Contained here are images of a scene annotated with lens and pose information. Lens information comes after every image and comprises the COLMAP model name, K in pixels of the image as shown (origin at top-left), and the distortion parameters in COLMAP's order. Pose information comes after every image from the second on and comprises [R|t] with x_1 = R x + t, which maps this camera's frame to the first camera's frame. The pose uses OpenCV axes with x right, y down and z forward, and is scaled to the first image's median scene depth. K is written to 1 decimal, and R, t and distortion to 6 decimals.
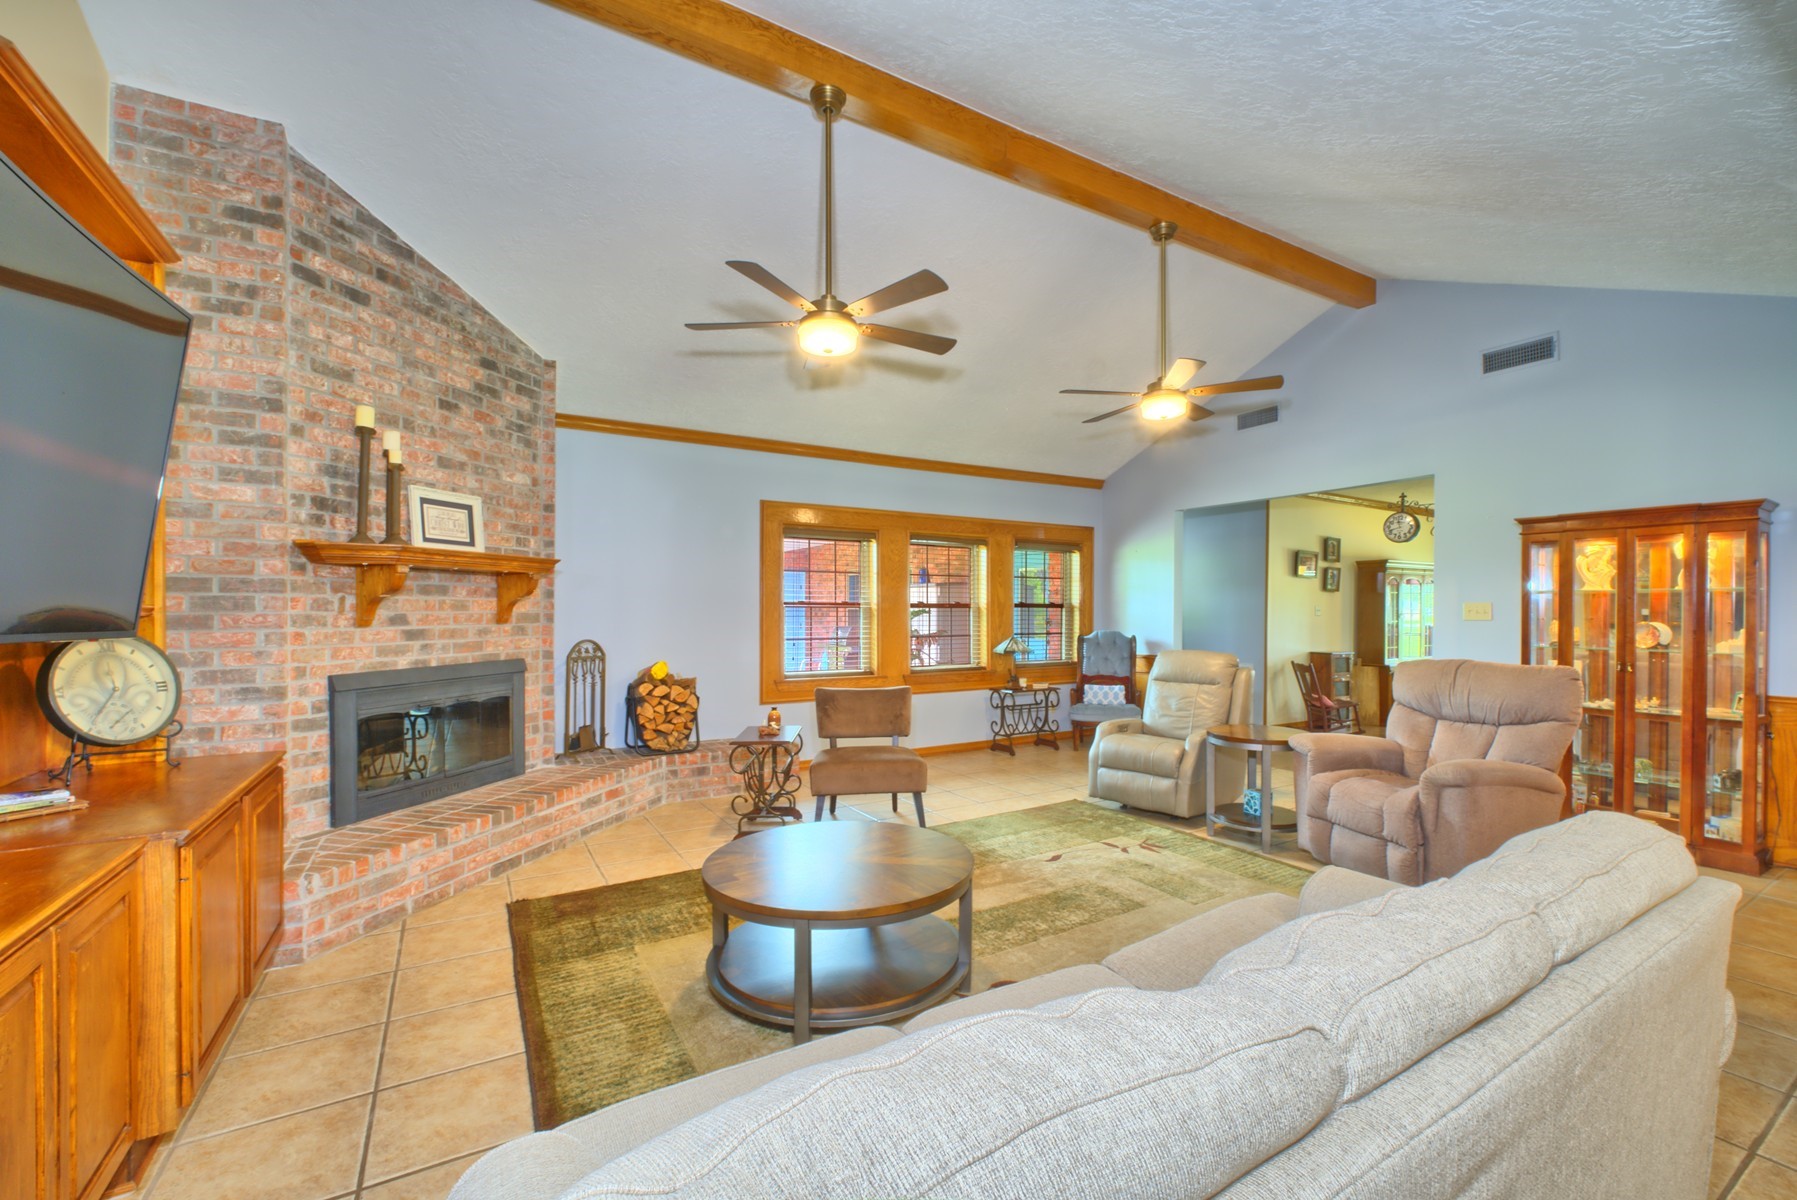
lens RADIAL K [[751.3, 0, 901.9], [0, 751.3, 613.2], [0, 0, 1]] dist [-0.021272, 0.008296]
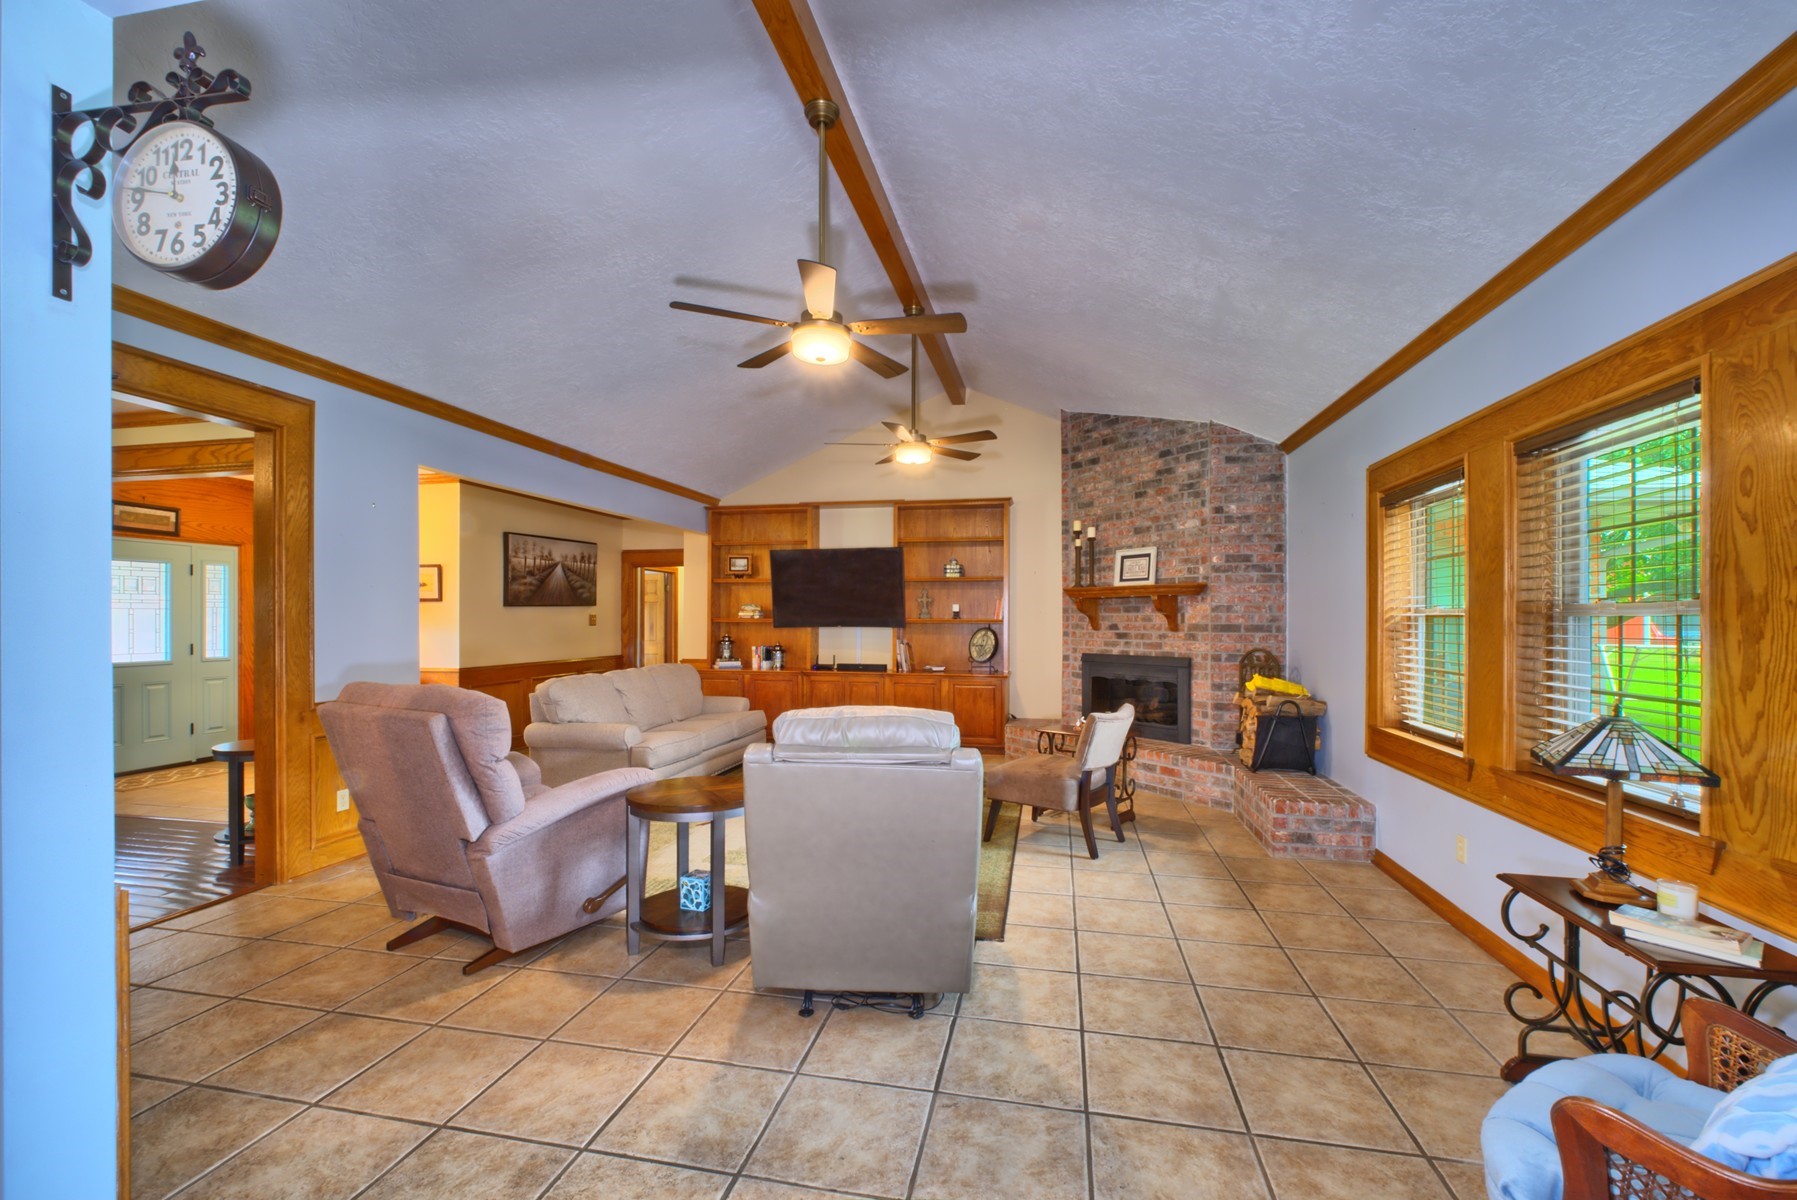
lens RADIAL K [[751.3, 0, 901.9], [0, 751.3, 613.2], [0, 0, 1]] dist [-0.021272, 0.008296]
pose [[-0.675012, -0.008924, -0.737753, 0.887416], [-0.004453, 0.999958, -0.008021, -0.006643], [0.737794, -0.002129, -0.675023, 1.633115]]
